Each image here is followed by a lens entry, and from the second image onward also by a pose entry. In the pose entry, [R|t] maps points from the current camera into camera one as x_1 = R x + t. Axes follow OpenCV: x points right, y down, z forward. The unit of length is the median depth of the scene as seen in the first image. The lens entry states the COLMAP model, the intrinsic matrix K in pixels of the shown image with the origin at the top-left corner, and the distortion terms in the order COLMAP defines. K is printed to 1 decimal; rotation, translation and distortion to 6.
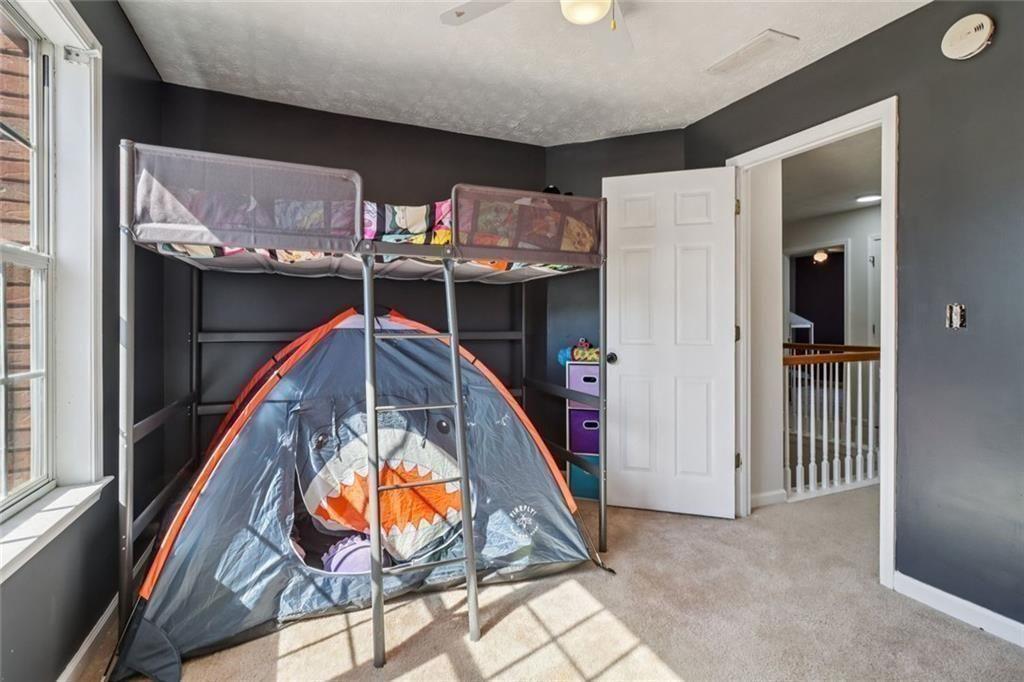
lens RADIAL K [[483.6, 0, 513.4], [0, 483.6, 322.3], [0, 0, 1]] dist [0.002075, -0.000331]
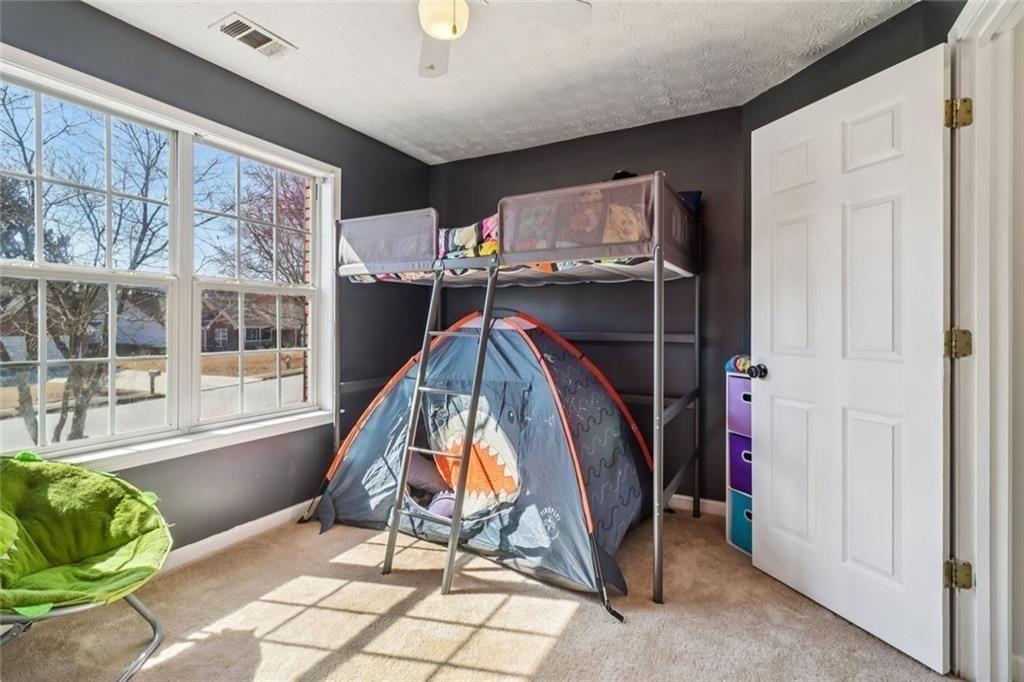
lens RADIAL K [[483.6, 0, 513.4], [0, 483.6, 322.3], [0, 0, 1]] dist [0.002075, -0.000331]
pose [[0.607138, -0.001330, -0.794595, 0.786840], [-0.000218, 0.999998, -0.001840, 0.000692], [0.794596, 0.001291, 0.607137, 0.347571]]
